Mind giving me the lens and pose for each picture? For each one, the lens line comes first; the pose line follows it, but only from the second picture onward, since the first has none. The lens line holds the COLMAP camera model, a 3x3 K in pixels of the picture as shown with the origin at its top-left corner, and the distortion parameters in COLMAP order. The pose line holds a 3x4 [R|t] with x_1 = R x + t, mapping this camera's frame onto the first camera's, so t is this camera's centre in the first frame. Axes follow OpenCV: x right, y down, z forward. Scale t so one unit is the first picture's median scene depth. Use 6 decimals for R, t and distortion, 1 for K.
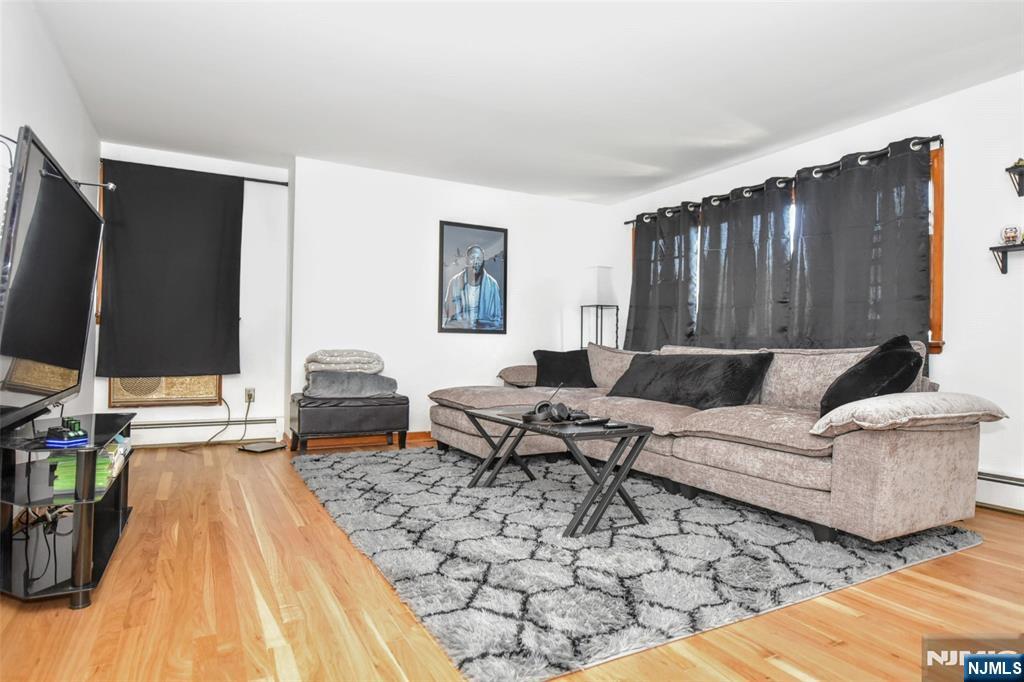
lens RADIAL K [[579.1, 0, 508.2], [0, 579.1, 340.9], [0, 0, 1]] dist [-0.004448, -0.001083]
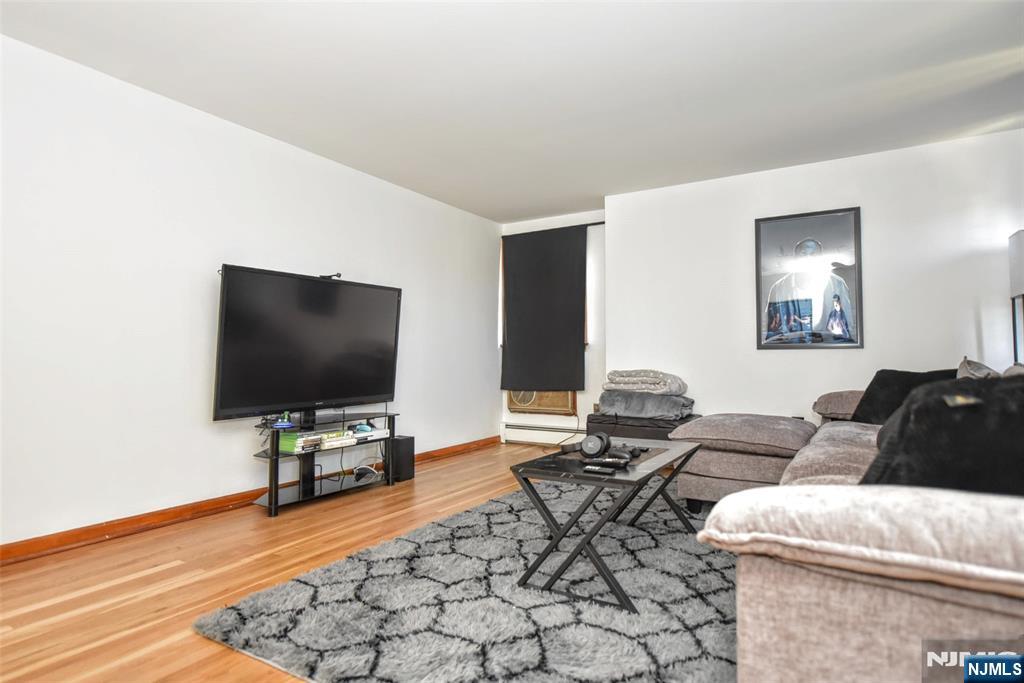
lens RADIAL K [[558.4, 0, 509.2], [0, 558.4, 344.8], [0, 0, 1]] dist [0.005207, 0.001231]
pose [[0.508566, -0.040777, -0.860057, 0.457957], [0.016303, 0.999155, -0.037732, 0.004120], [0.860869, 0.005168, 0.508801, 0.301312]]
